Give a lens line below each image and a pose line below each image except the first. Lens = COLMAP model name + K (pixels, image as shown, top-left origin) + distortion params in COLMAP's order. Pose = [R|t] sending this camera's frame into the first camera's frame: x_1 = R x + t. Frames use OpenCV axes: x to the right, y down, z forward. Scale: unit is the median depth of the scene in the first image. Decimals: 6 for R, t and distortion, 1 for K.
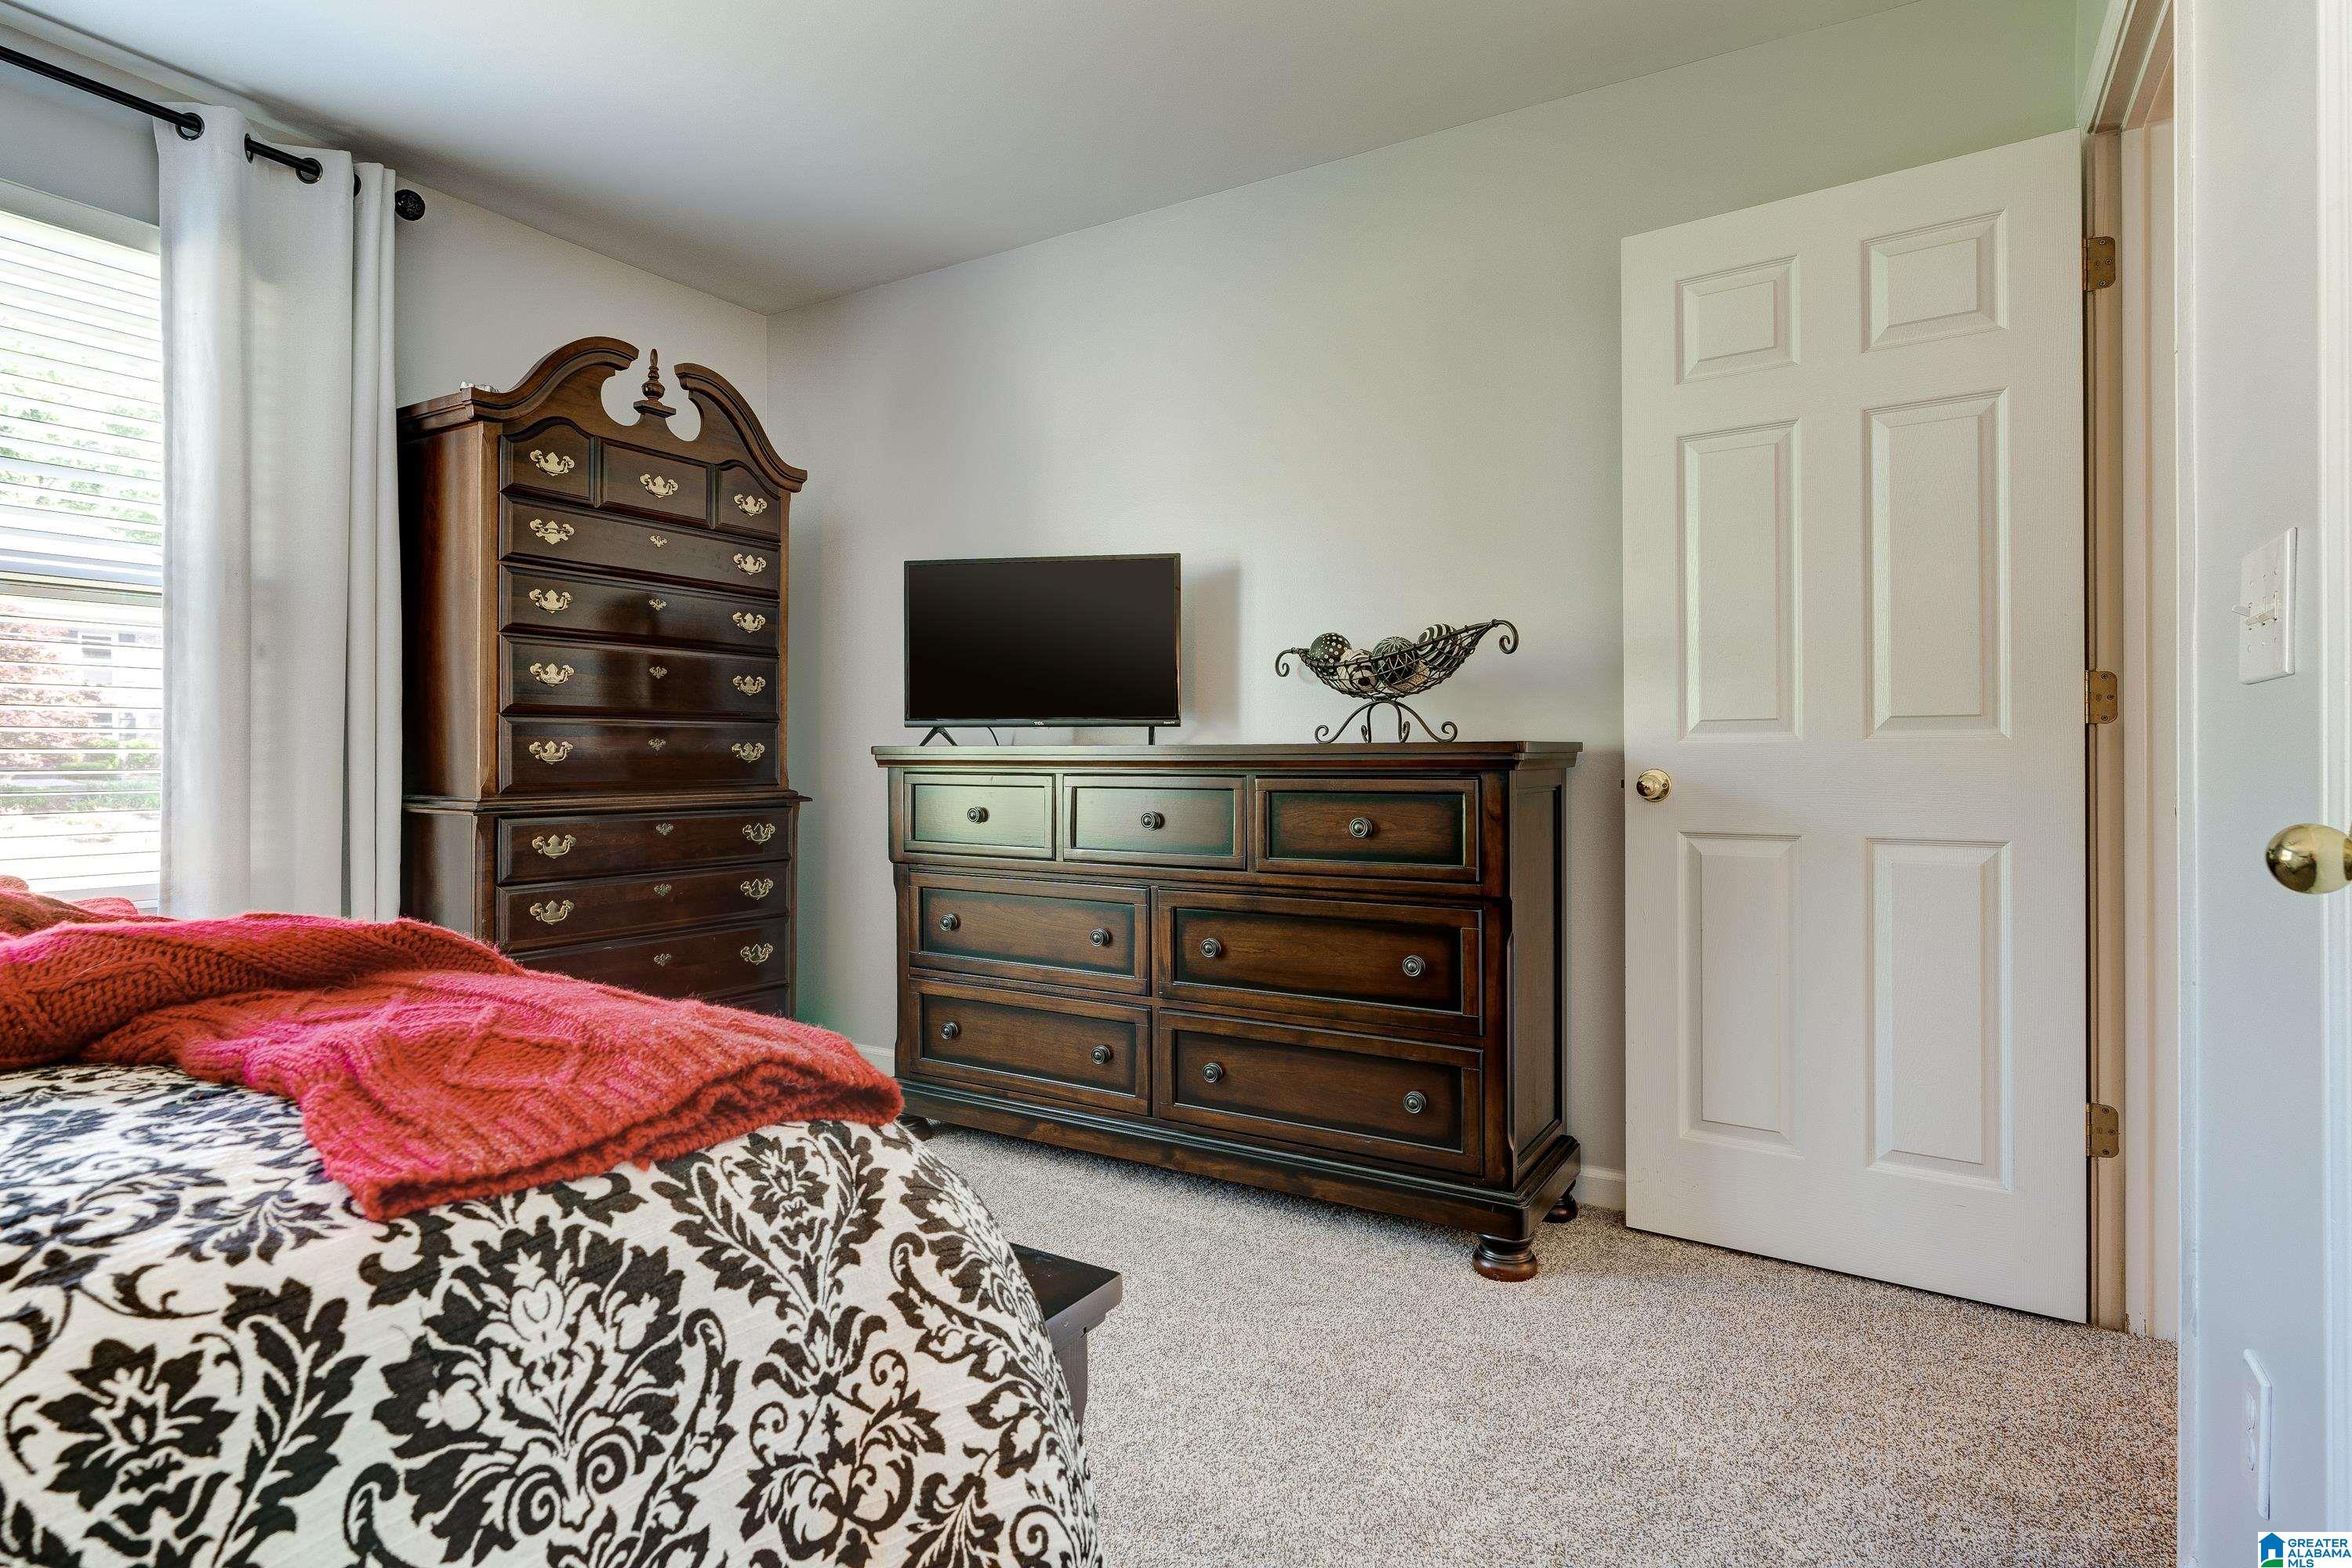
lens RADIAL K [[1226.2, 0, 1179.3], [0, 1226.2, 812.8], [0, 0, 1]] dist [-0.005243, -0.000387]
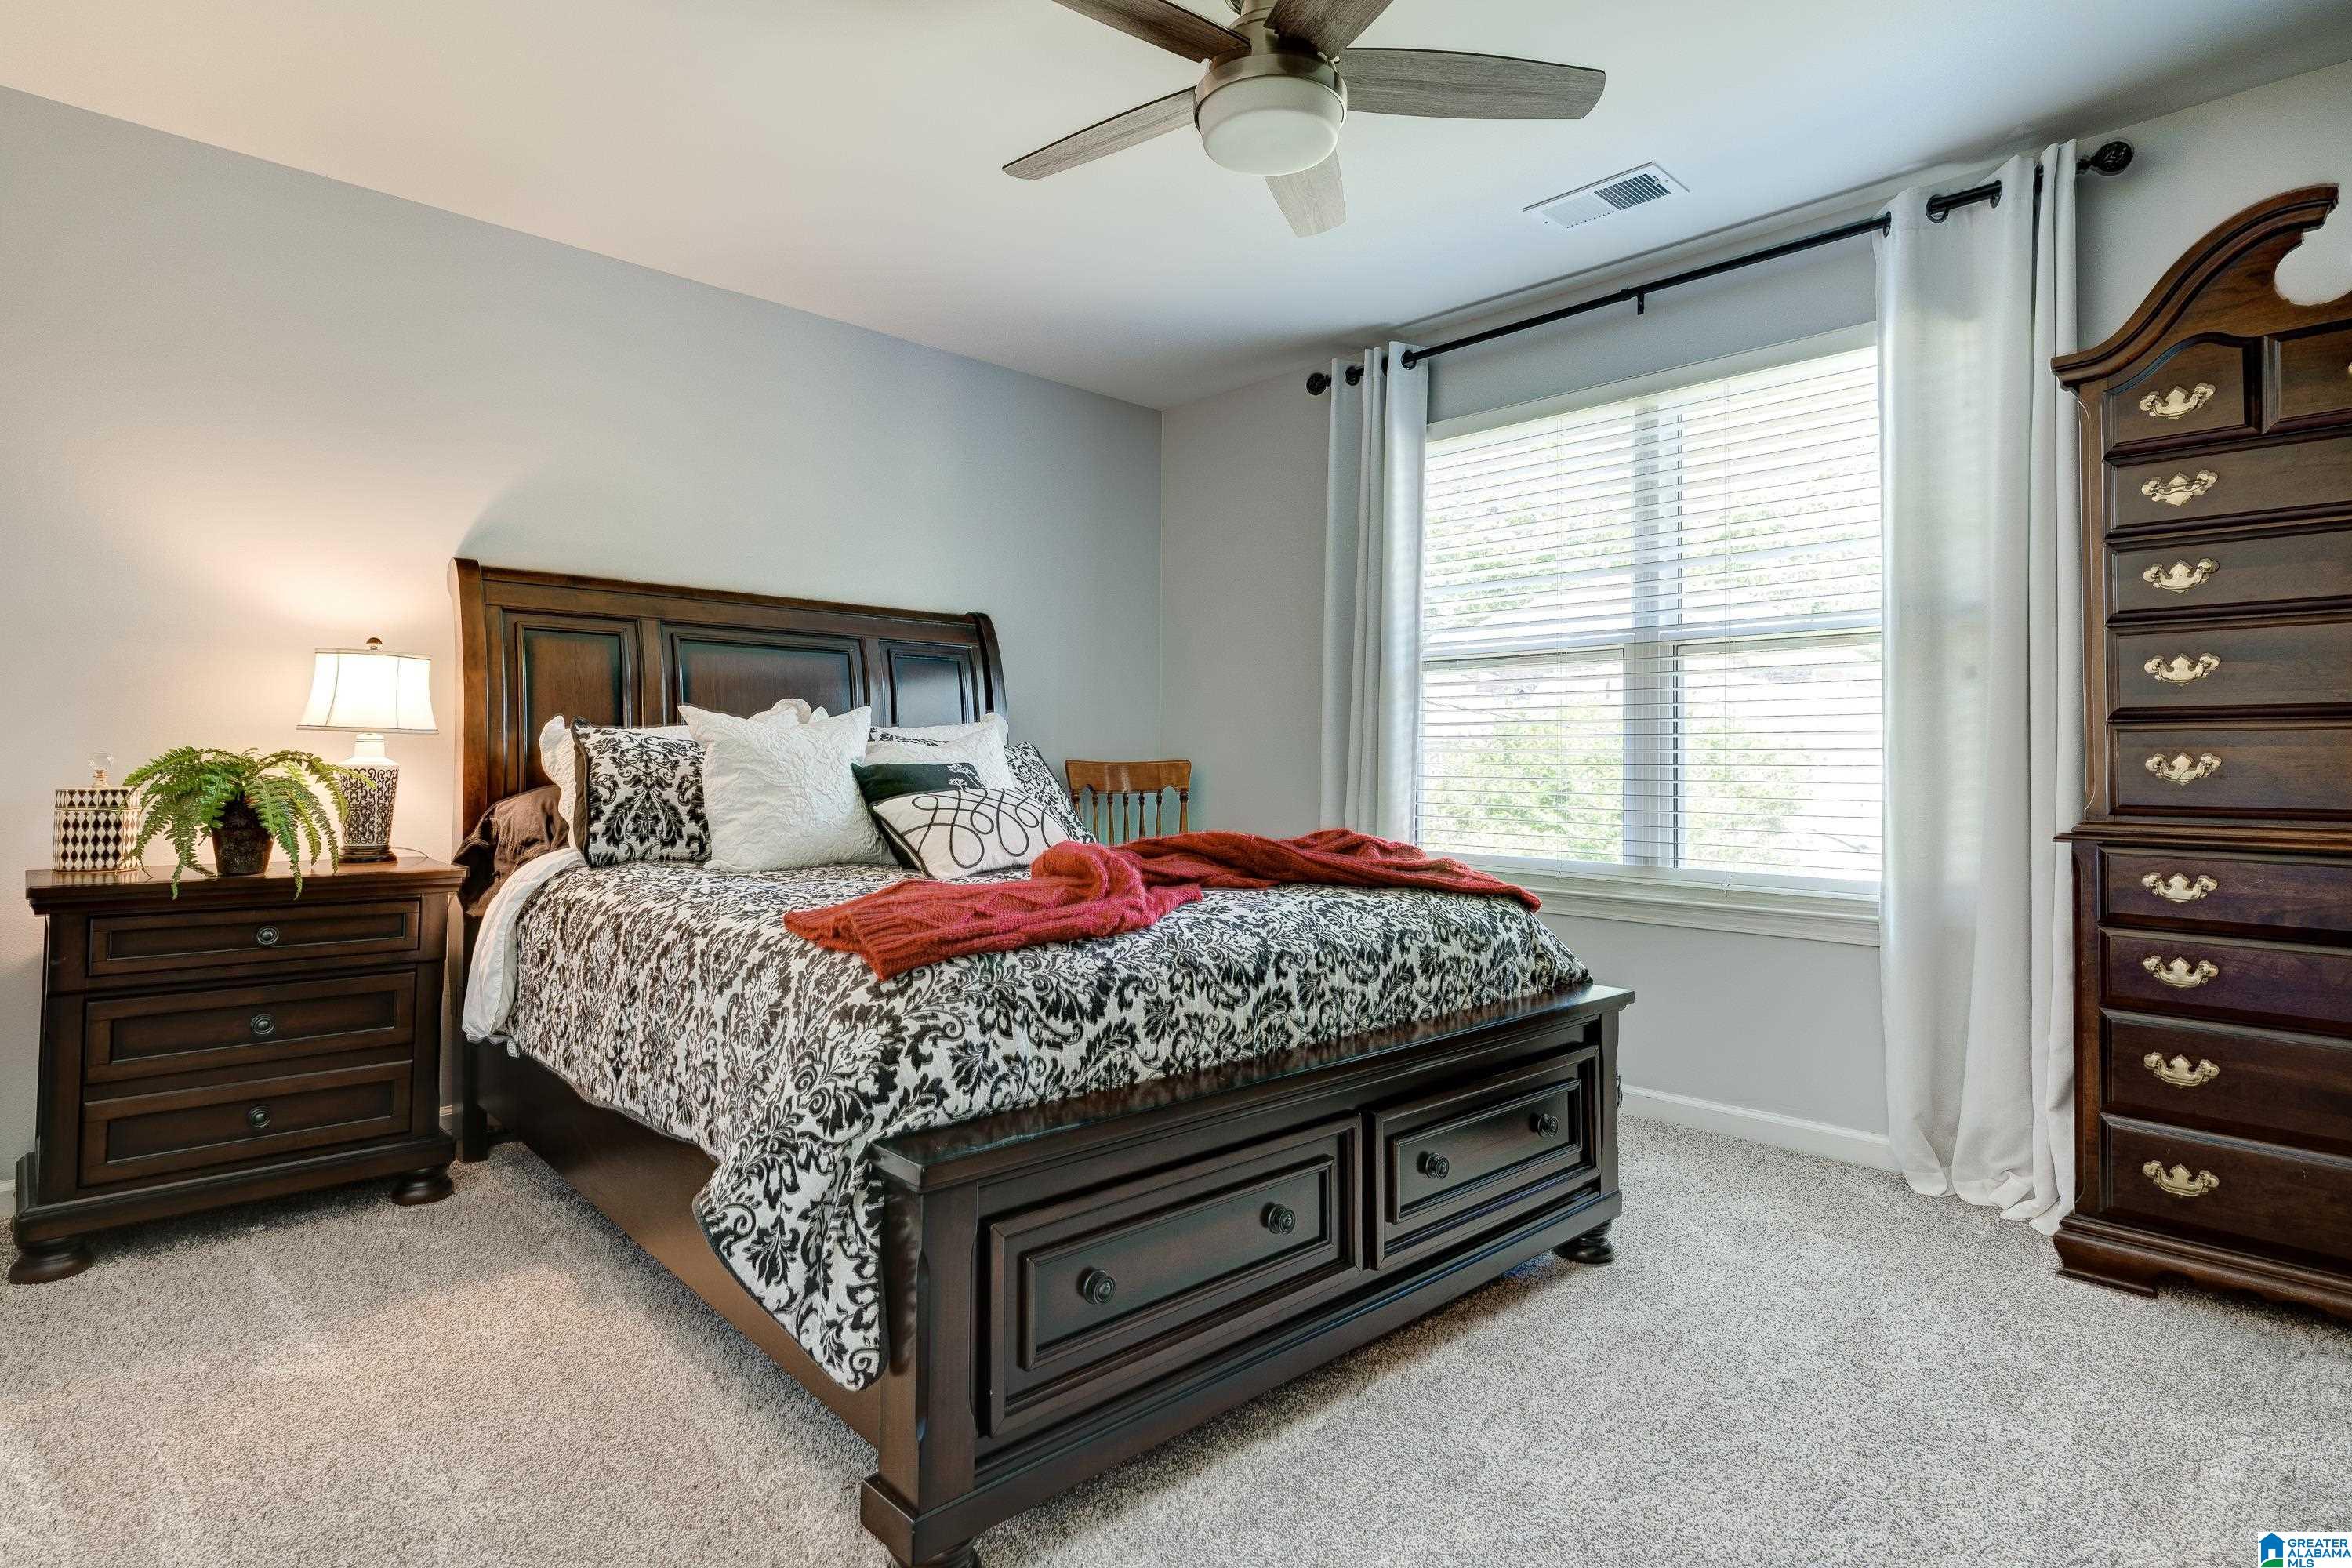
lens RADIAL K [[1241.0, 0, 1176.0], [0, 1241.0, 784.0], [0, 0, 1]] dist [0.003301, 0.000994]
pose [[-0.273132, 0.016233, -0.961840, 1.439749], [-0.050431, 0.998241, 0.031168, -0.109109], [0.960654, 0.057019, -0.271833, 2.012376]]
